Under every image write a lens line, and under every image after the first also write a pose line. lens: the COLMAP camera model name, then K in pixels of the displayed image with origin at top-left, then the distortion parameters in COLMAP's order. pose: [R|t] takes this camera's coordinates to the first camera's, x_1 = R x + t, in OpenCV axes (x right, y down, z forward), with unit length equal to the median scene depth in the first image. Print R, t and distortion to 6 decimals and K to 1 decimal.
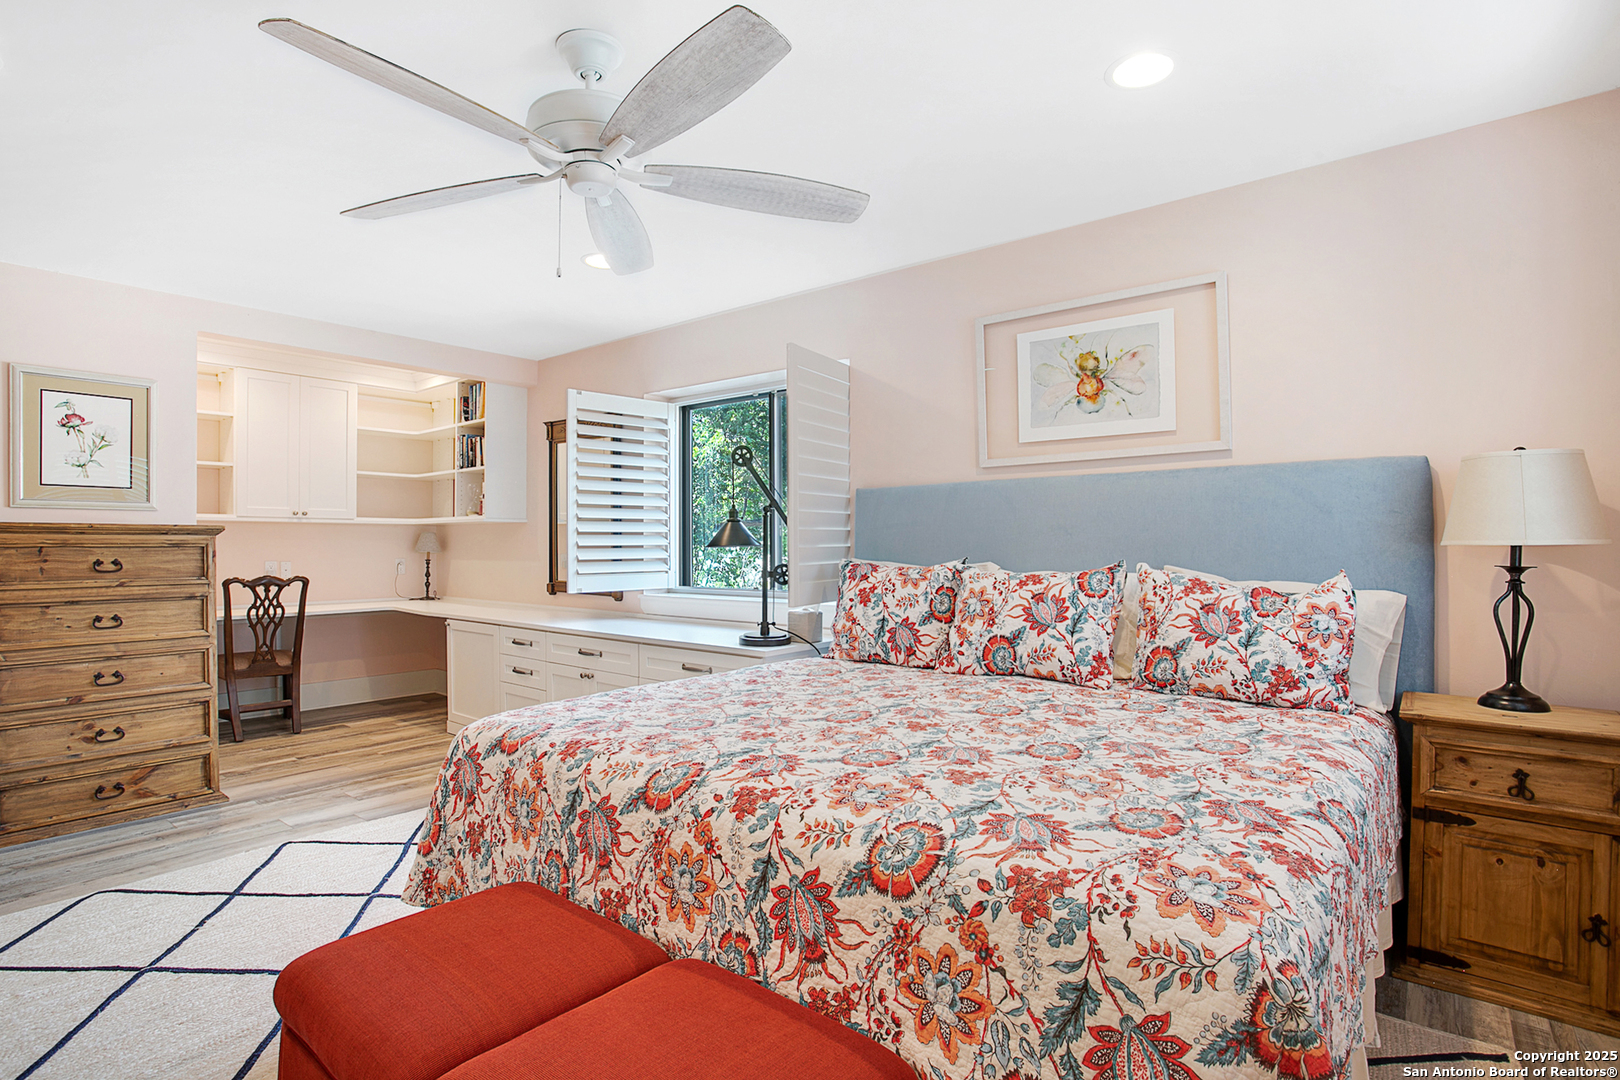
lens RADIAL K [[821.1, 0, 802.1], [0, 821.1, 546.6], [0, 0, 1]] dist [-0.067349, 0.024534]
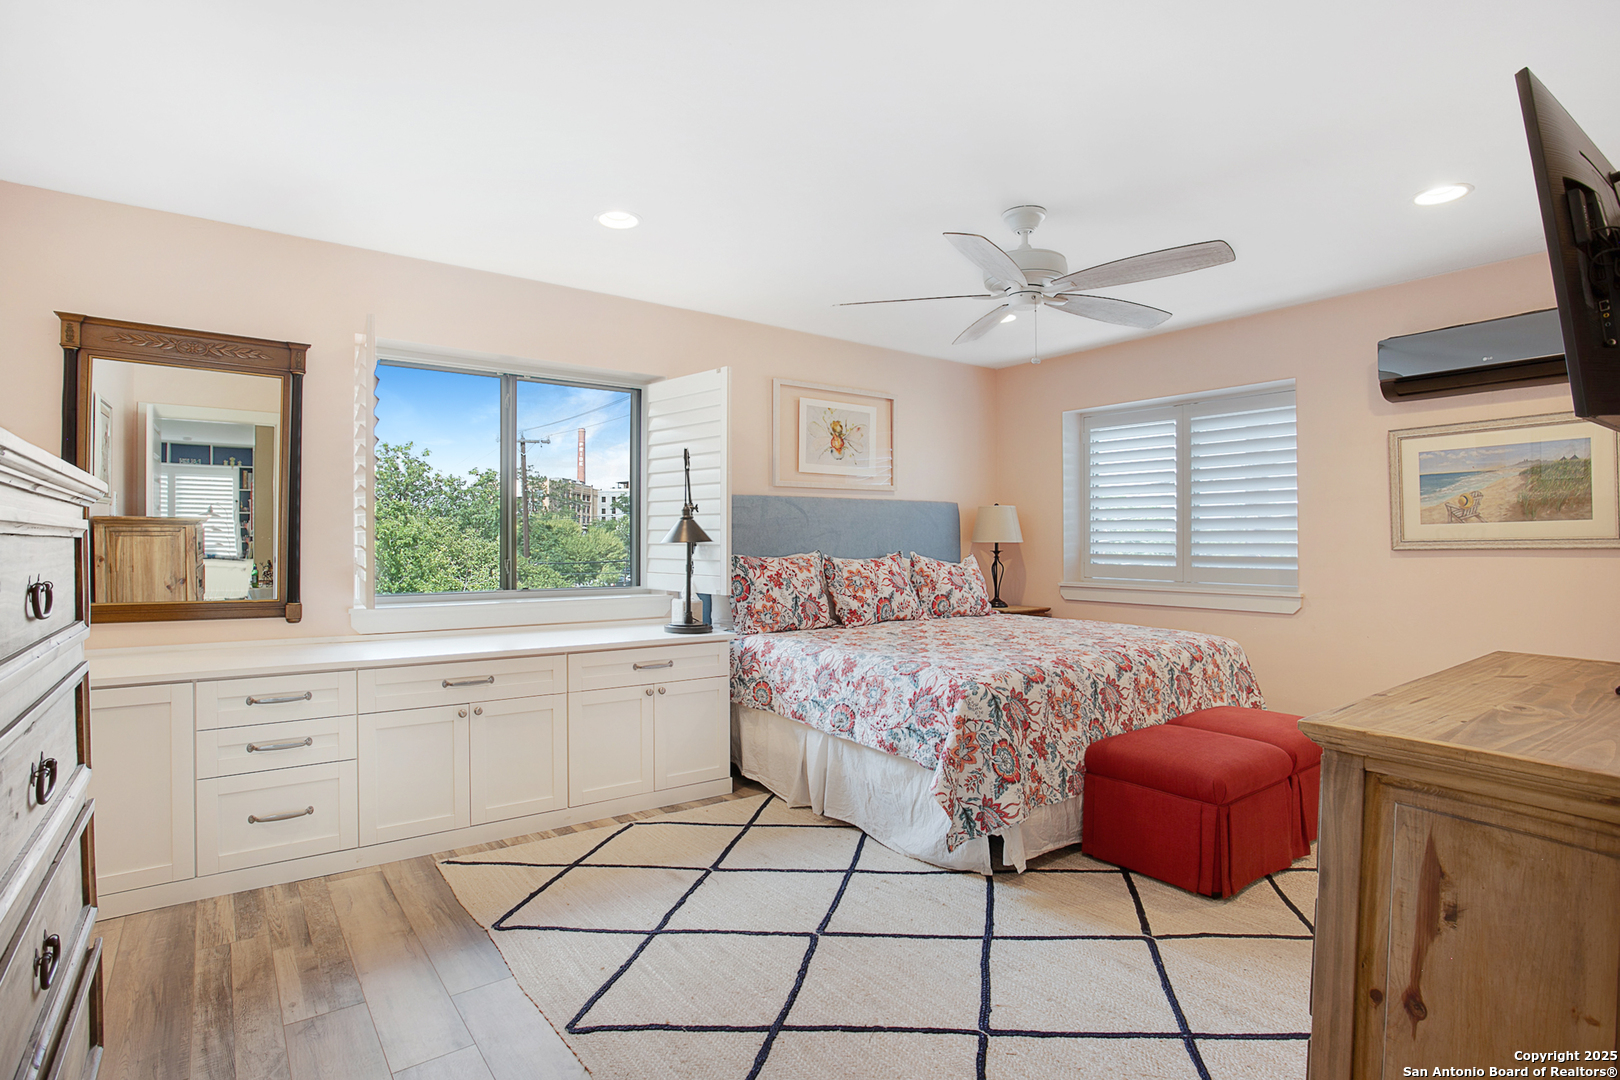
lens RADIAL K [[821.1, 0, 802.1], [0, 821.1, 546.6], [0, 0, 1]] dist [-0.067349, 0.024534]
pose [[0.218546, -0.001524, 0.975826, -1.278437], [0.000209, 0.999999, 0.001514, 0.004906], [-0.975827, -0.000127, 0.218546, 0.741808]]
